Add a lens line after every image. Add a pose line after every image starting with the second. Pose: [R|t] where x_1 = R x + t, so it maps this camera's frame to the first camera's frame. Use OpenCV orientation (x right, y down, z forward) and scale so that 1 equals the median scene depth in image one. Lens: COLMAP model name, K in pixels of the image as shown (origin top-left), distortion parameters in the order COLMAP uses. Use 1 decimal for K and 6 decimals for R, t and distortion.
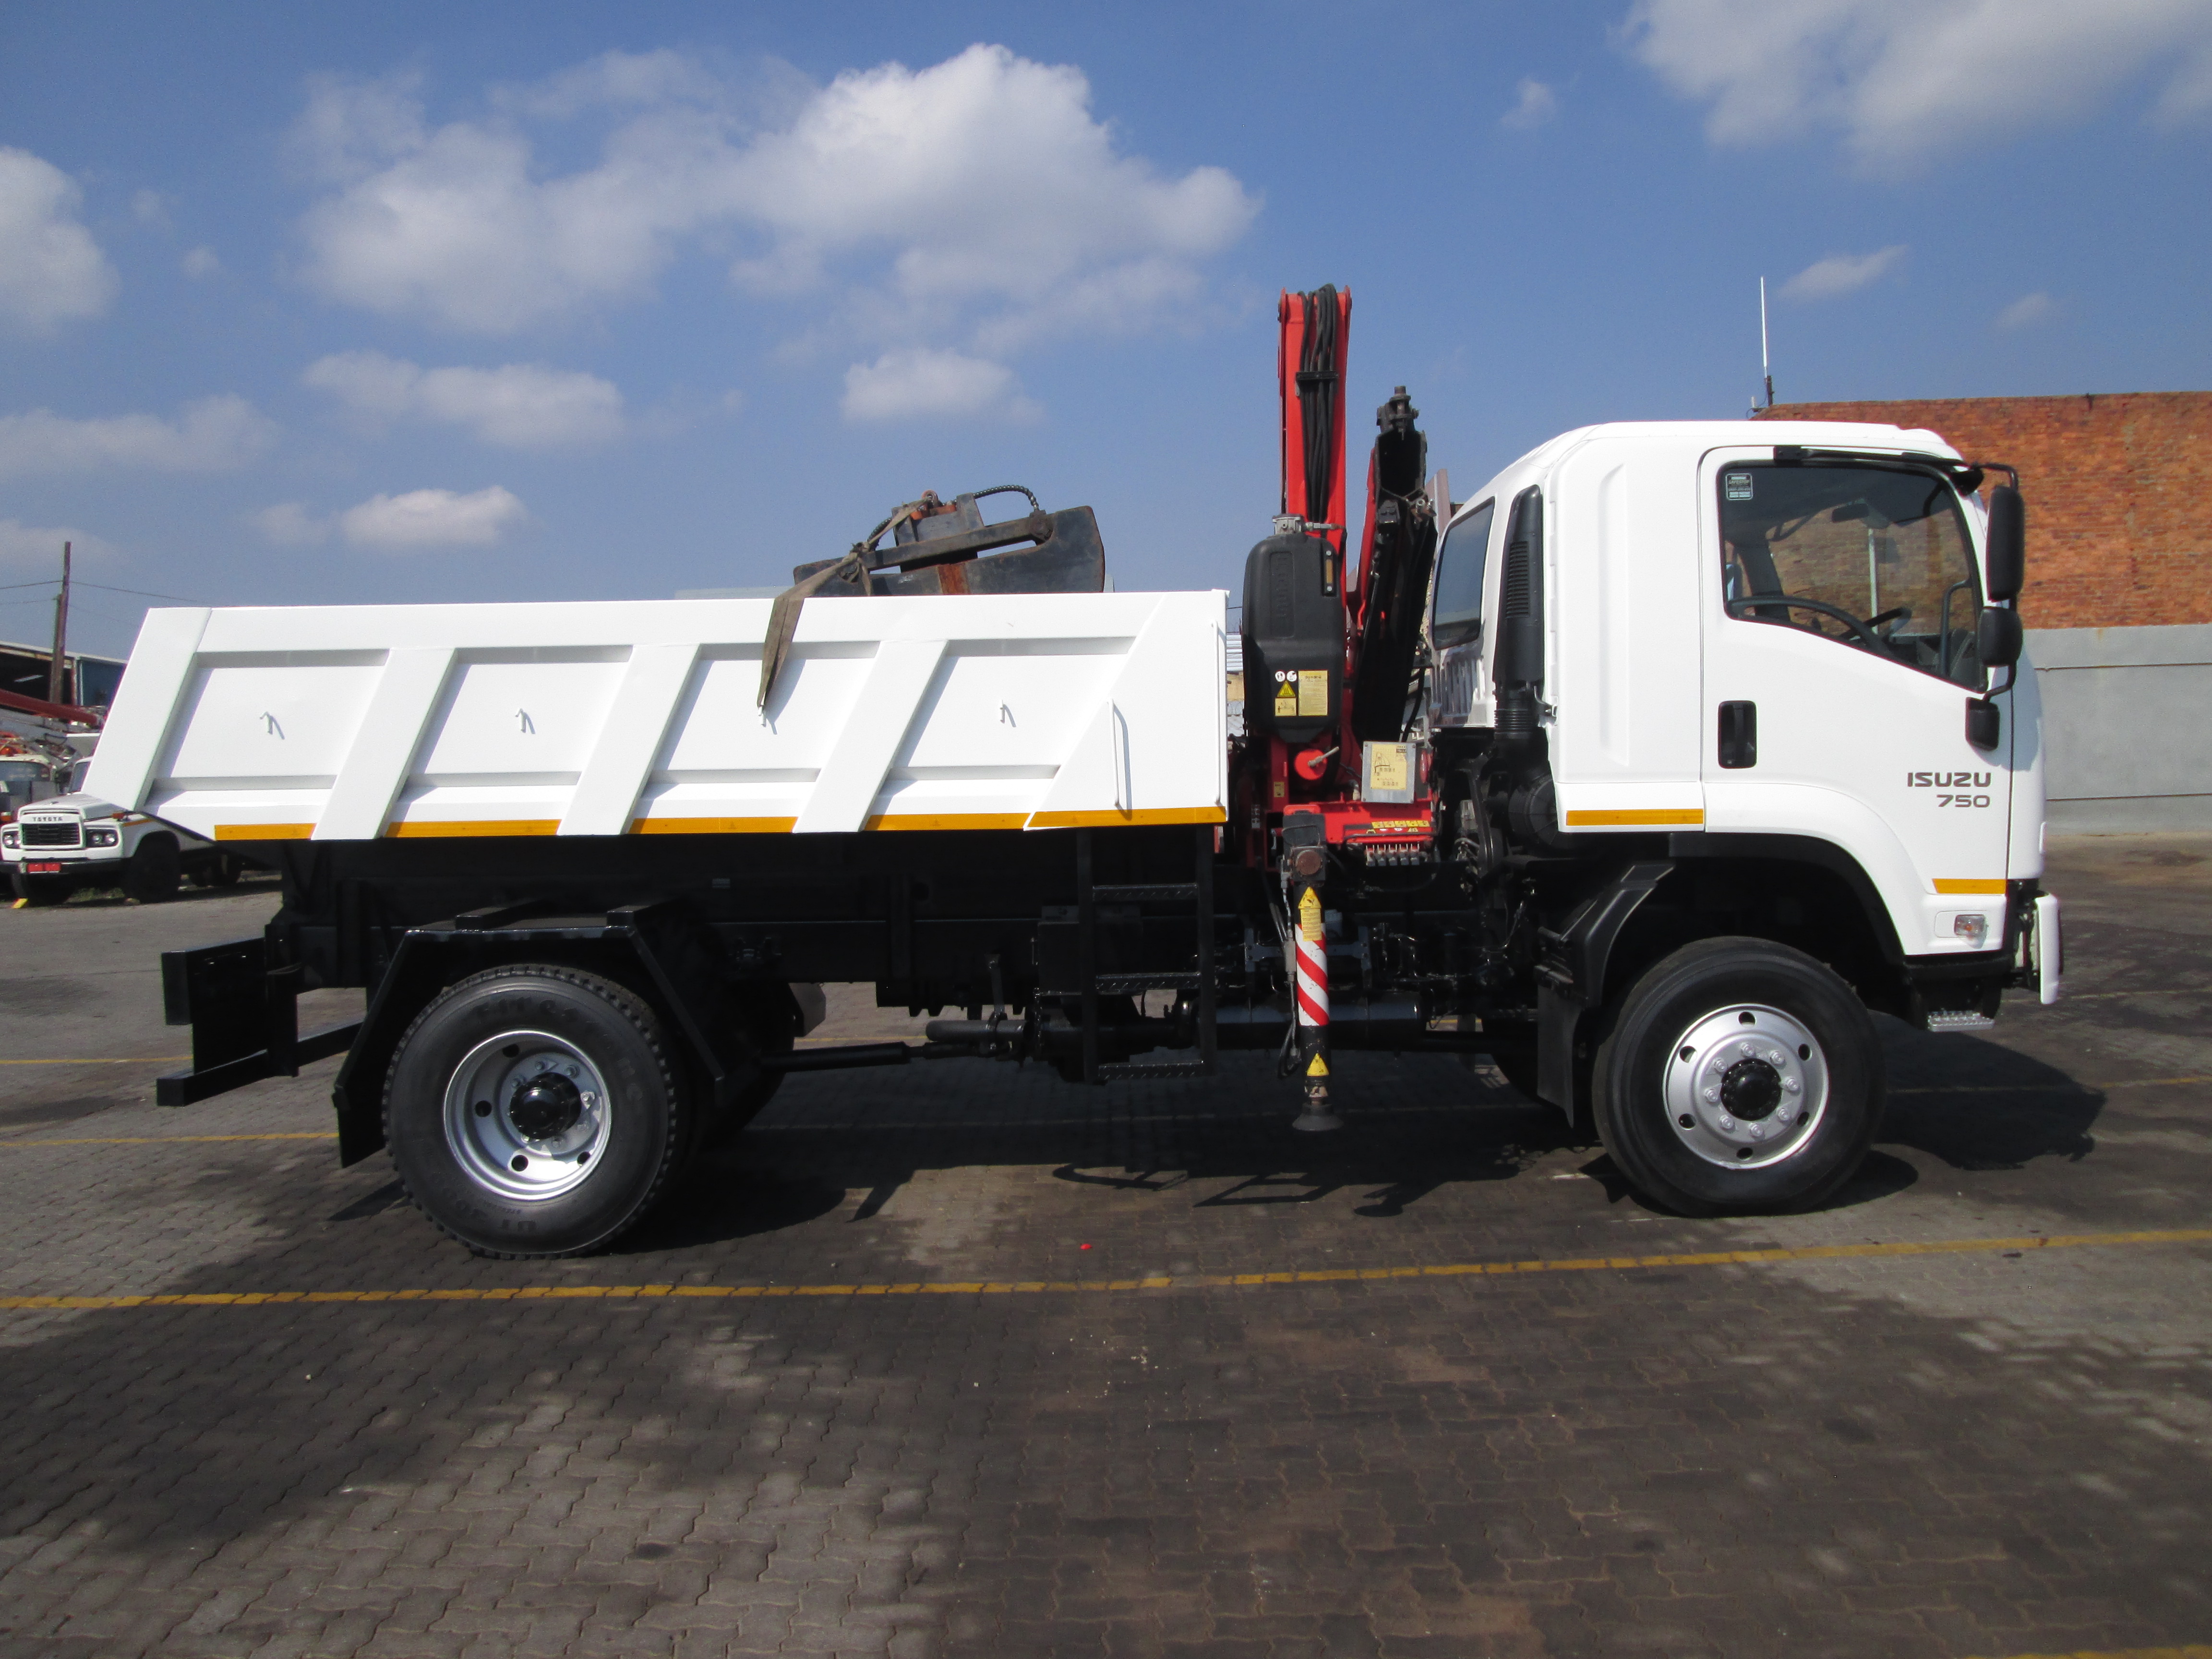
lens RADIAL K [[1802.1, 0, 1112.1], [0, 1802.1, 819.5], [0, 0, 1]] dist [-0.050861, 0.015492]
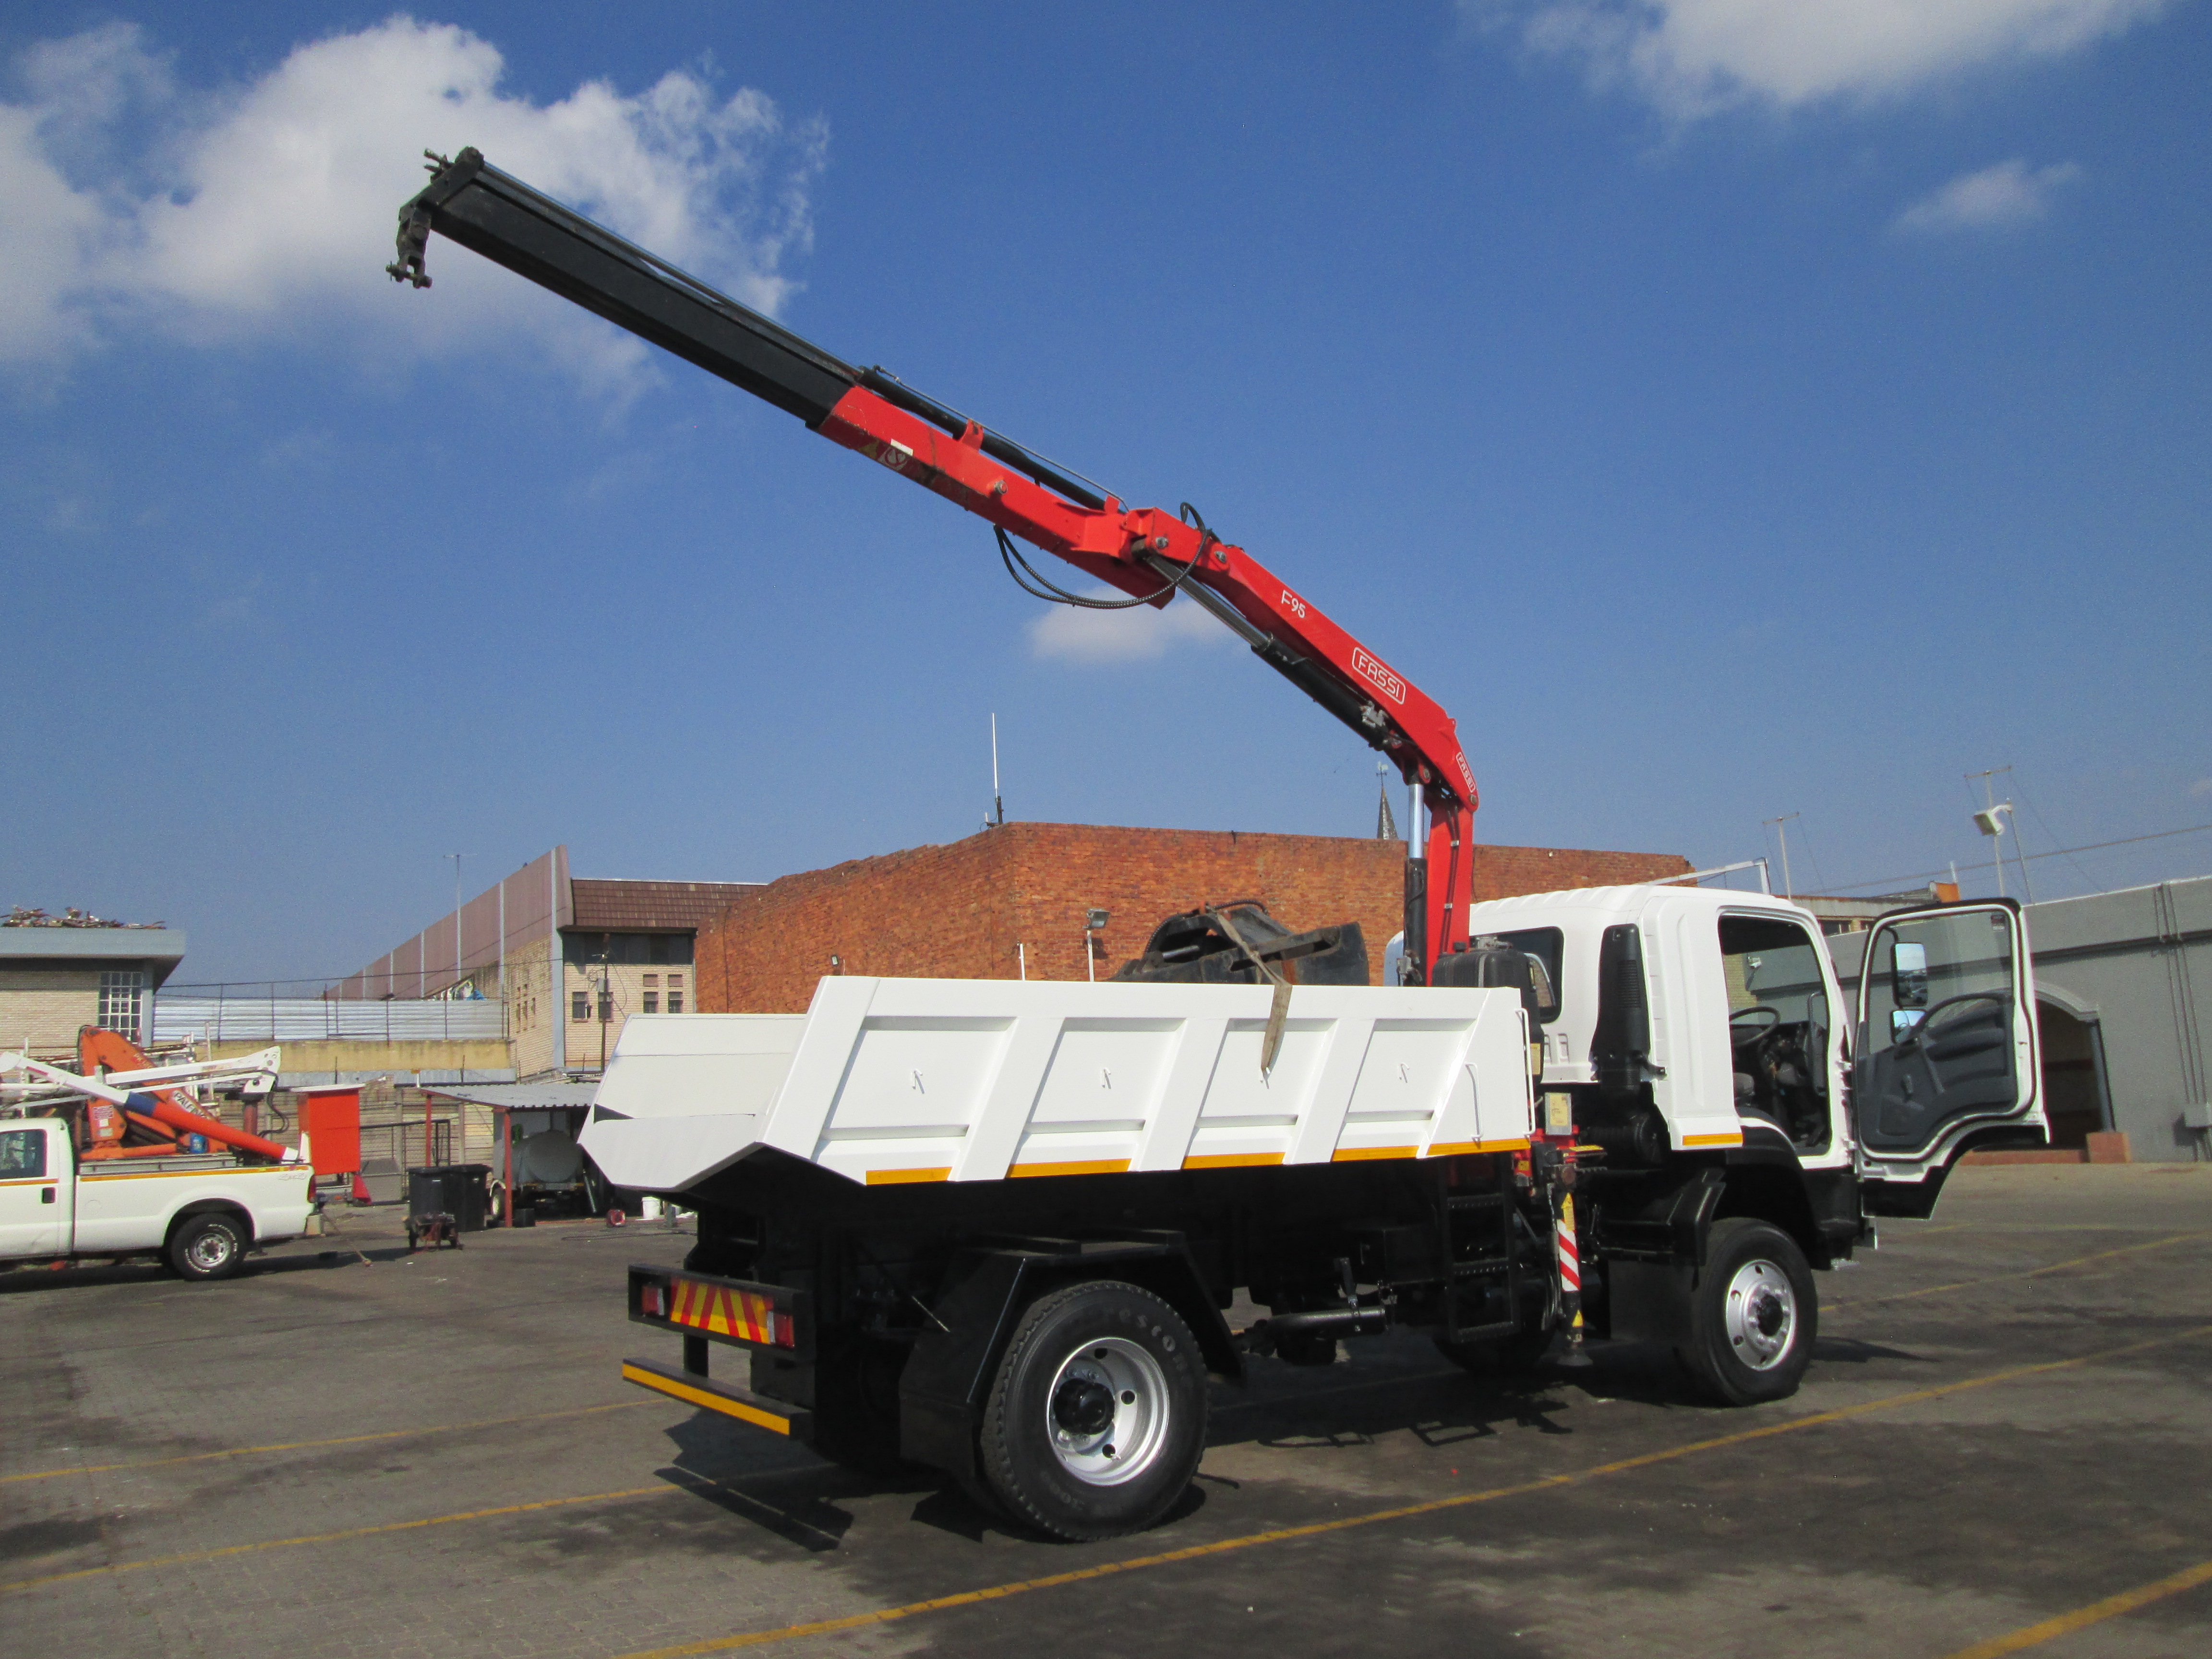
lens RADIAL K [[1821.5, 0, 1093.0], [0, 1821.5, 822.2], [0, 0, 1]] dist [-0.068002, 0.047973]
pose [[0.840667, 0.078090, 0.535892, -1.019518], [0.033719, 0.980081, -0.195713, 0.016700], [-0.540501, 0.182599, 0.821289, -0.049437]]
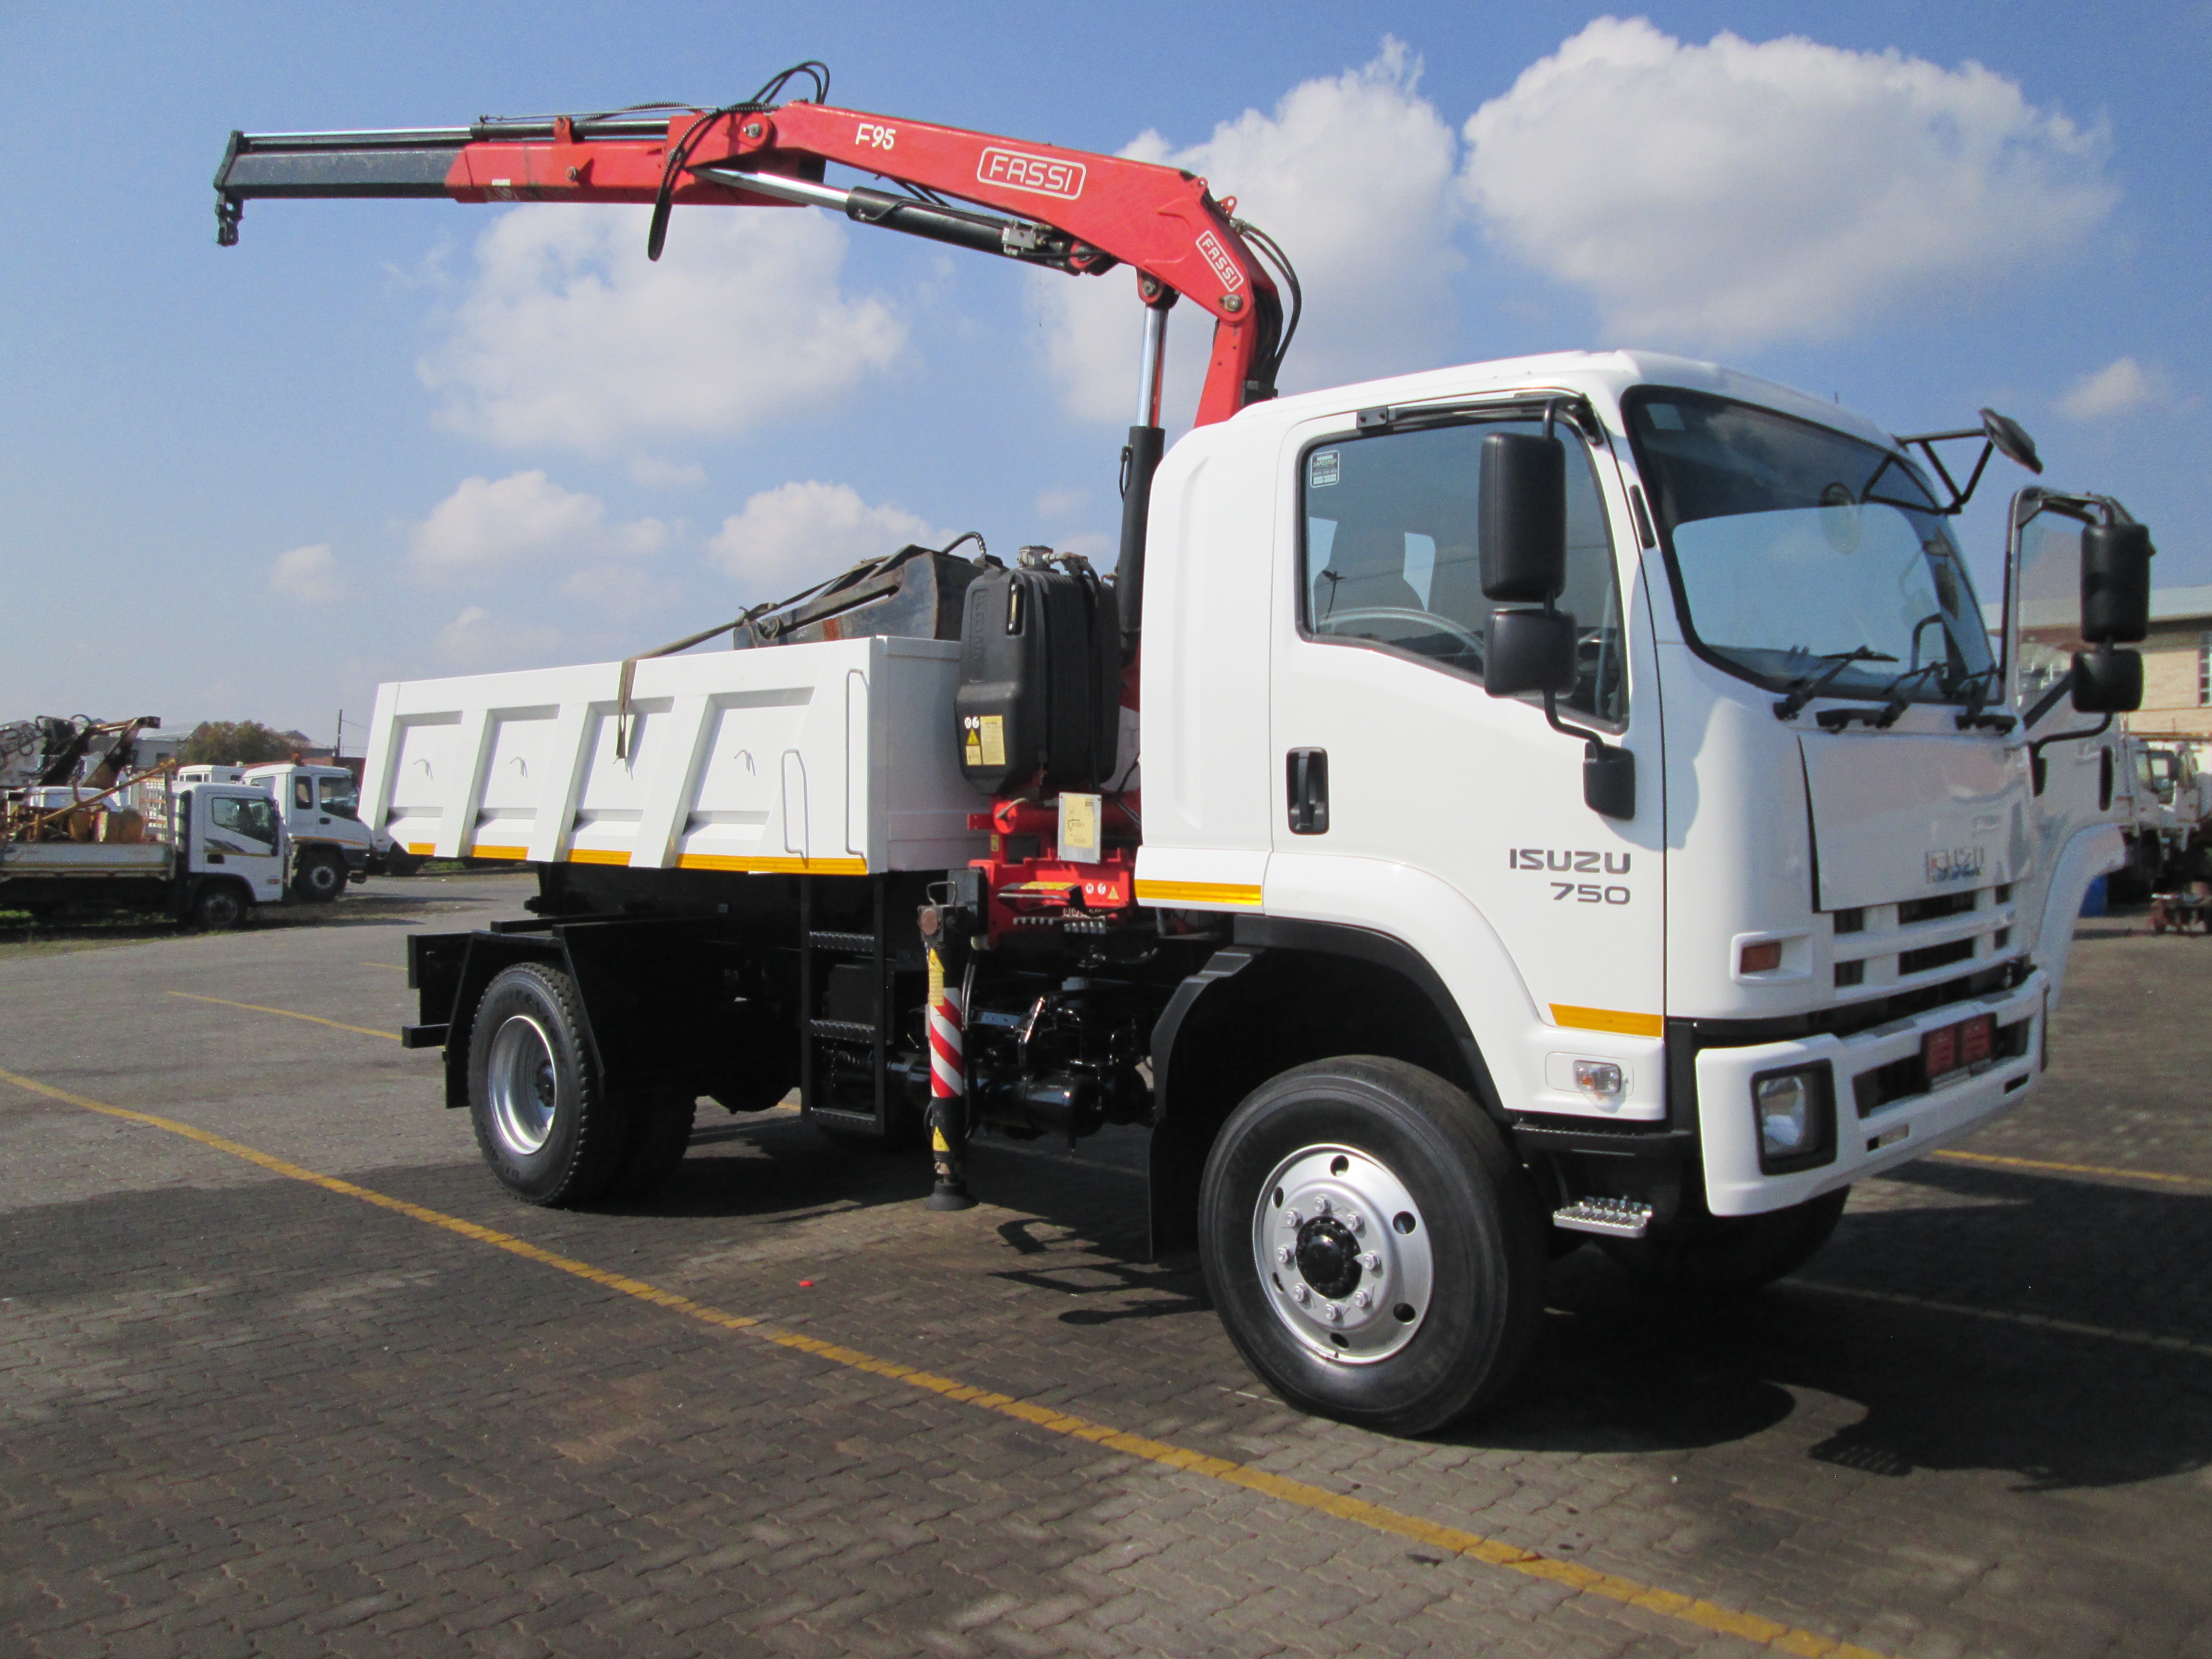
lens RADIAL K [[1773.4, 0, 1106.0], [0, 1773.4, 829.5], [0, 0, 1]] dist [-0.049591, -0.000980]
pose [[0.733829, 0.028932, -0.678718, 0.798764], [-0.037411, 0.999298, 0.002149, -0.029294], [0.678303, 0.023815, 0.734396, 0.380179]]
